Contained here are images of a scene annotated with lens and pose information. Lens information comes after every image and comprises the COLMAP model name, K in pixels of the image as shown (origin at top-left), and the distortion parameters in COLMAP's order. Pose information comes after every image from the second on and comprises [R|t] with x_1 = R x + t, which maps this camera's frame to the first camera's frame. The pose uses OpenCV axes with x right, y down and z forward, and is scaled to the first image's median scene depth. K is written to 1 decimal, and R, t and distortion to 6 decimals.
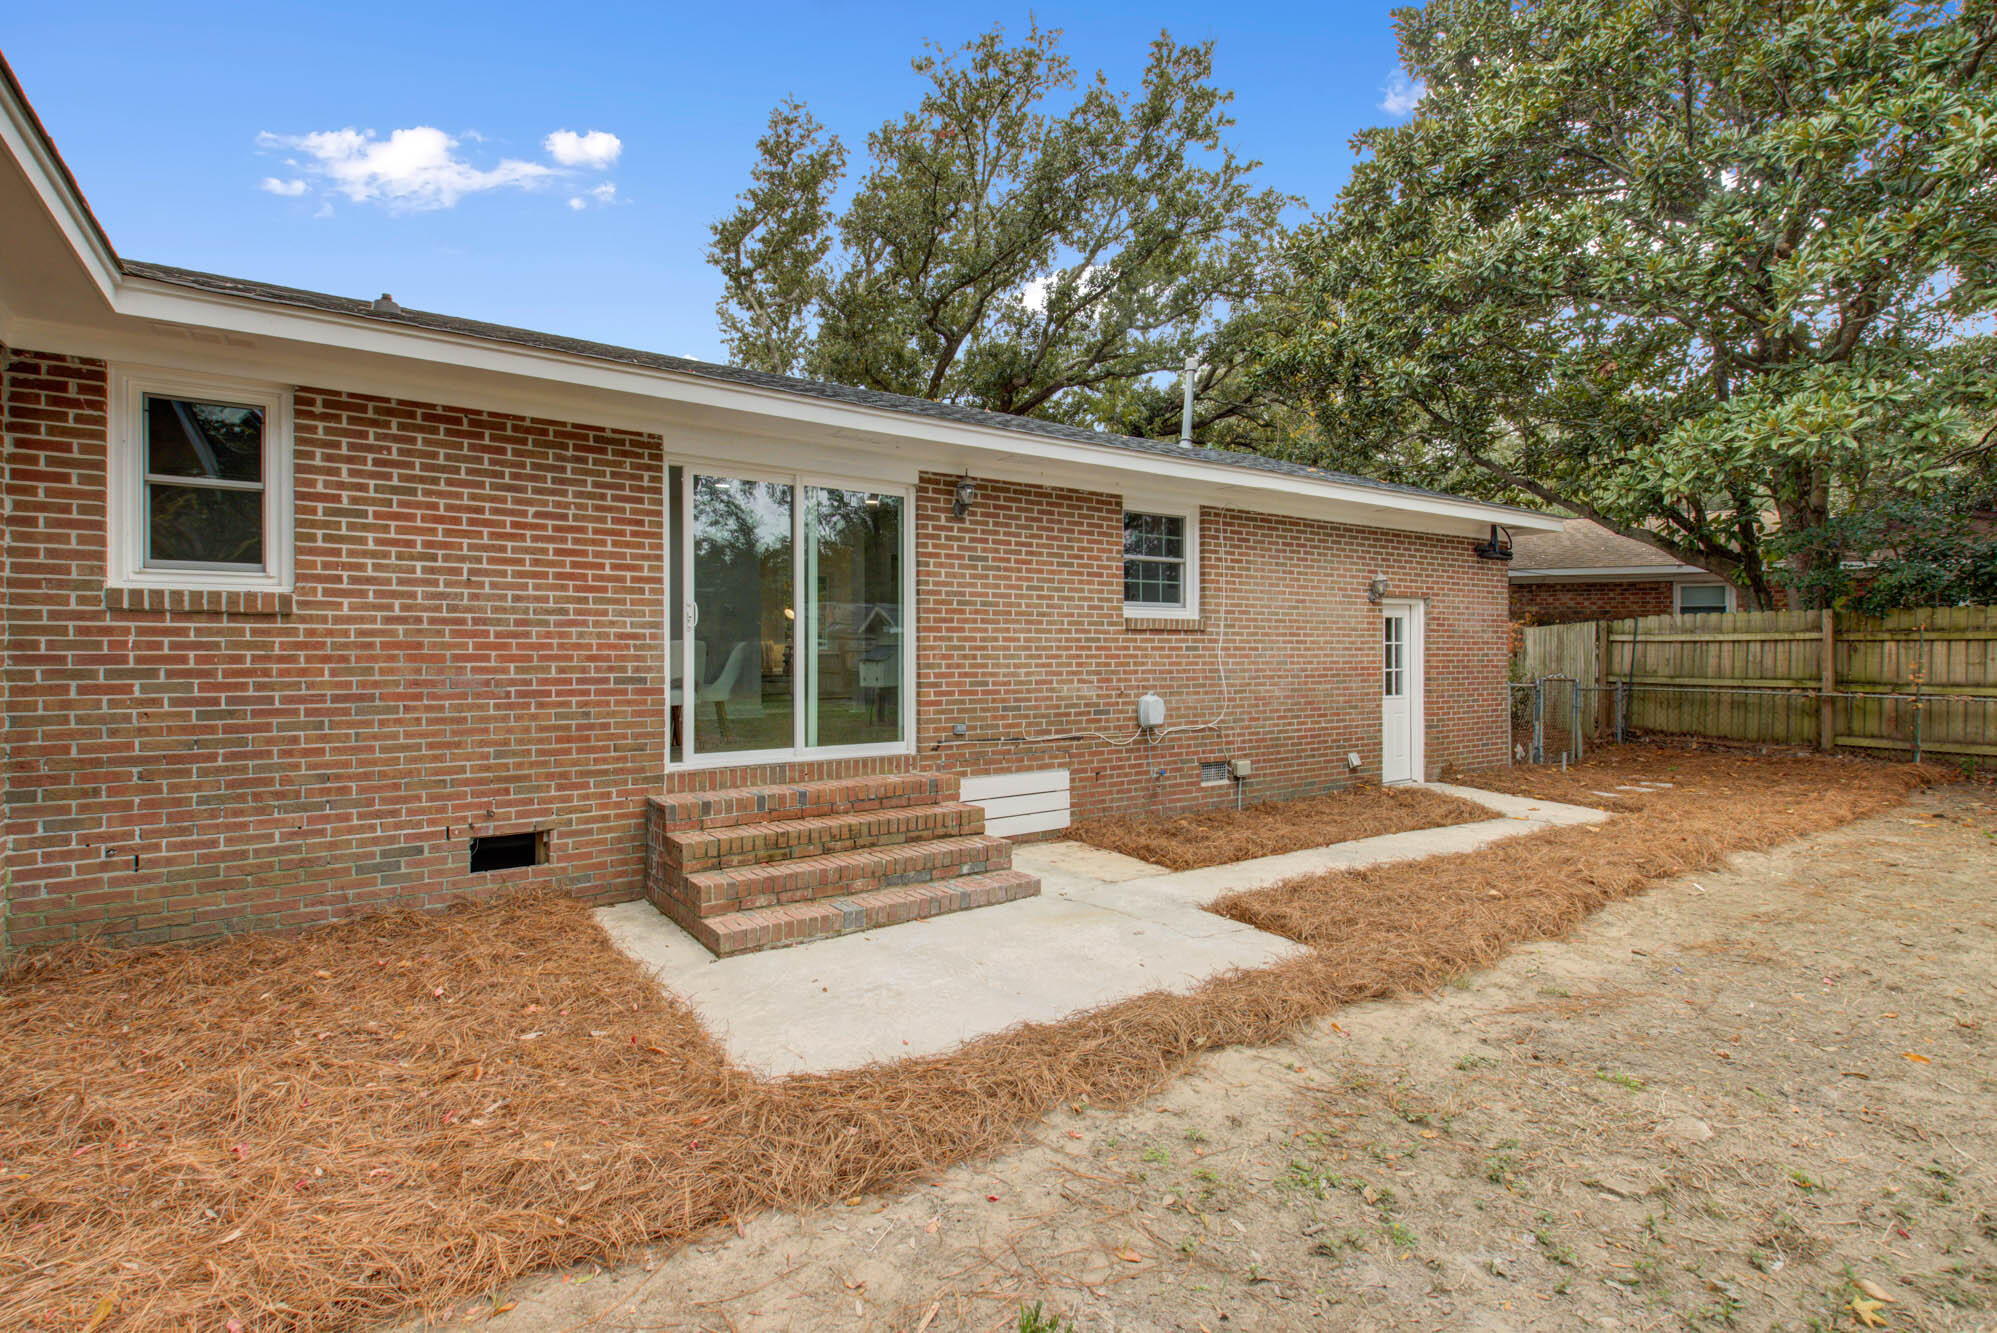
lens RADIAL K [[937.2, 0, 997.8], [0, 937.2, 654.0], [0, 0, 1]] dist [0.023235, -0.010538]
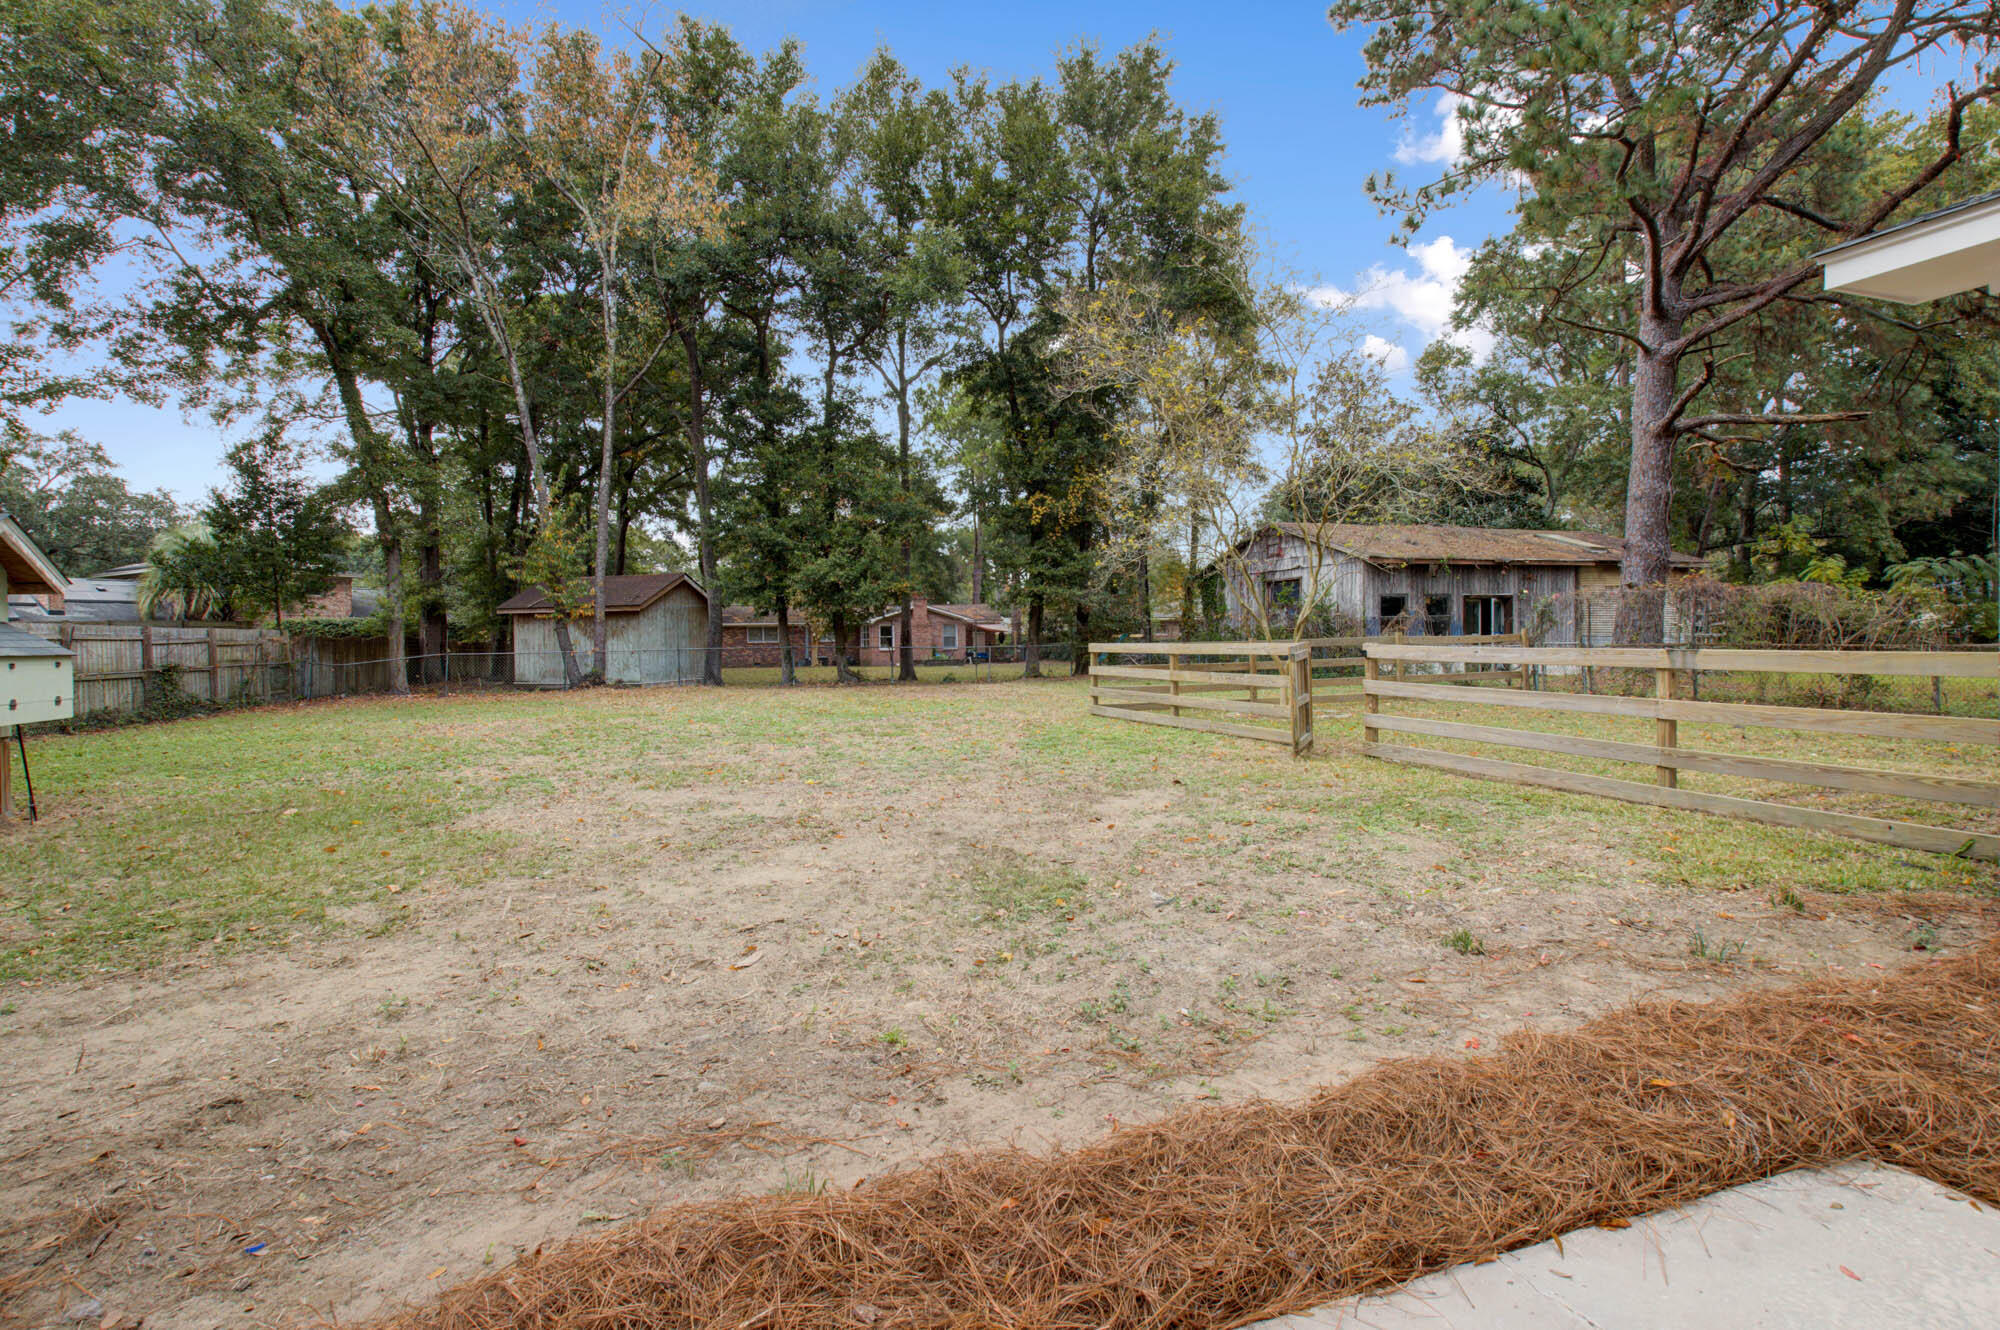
lens RADIAL K [[938.6, 0, 1000.2], [0, 938.6, 658.6], [0, 0, 1]] dist [0.023235, -0.010538]
pose [[-0.966068, 0.008292, 0.258153, 0.296837], [0.014816, 0.999618, 0.023335, 0.024922], [-0.257861, 0.026368, -0.965822, 2.009032]]
